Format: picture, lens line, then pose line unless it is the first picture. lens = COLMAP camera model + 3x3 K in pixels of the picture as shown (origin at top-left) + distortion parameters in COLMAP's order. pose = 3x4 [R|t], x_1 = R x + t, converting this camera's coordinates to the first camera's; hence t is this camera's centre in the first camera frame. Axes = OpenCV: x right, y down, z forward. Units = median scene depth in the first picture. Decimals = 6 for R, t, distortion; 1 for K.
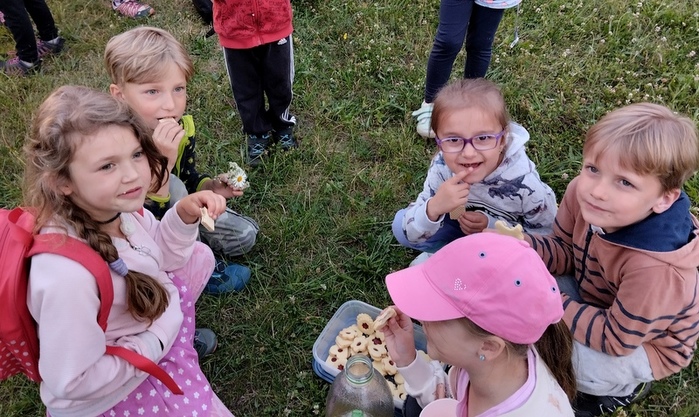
lens RADIAL K [[574.9, 0, 346.7], [0, 574.9, 209.6], [0, 0, 1]] dist [-0.005854, -0.009066]
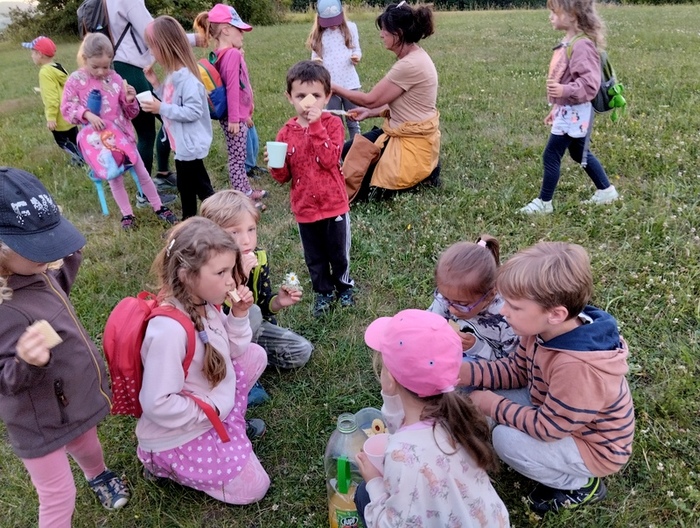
lens RADIAL K [[542.4, 0, 346.9], [0, 542.4, 262.0], [0, 0, 1]] dist [0.018895, -0.041140]
pose [[0.985395, 0.040293, -0.165448, 0.149335], [-0.080104, 0.967070, -0.241575, 0.143199], [0.150266, 0.251300, 0.956174, -0.254298]]
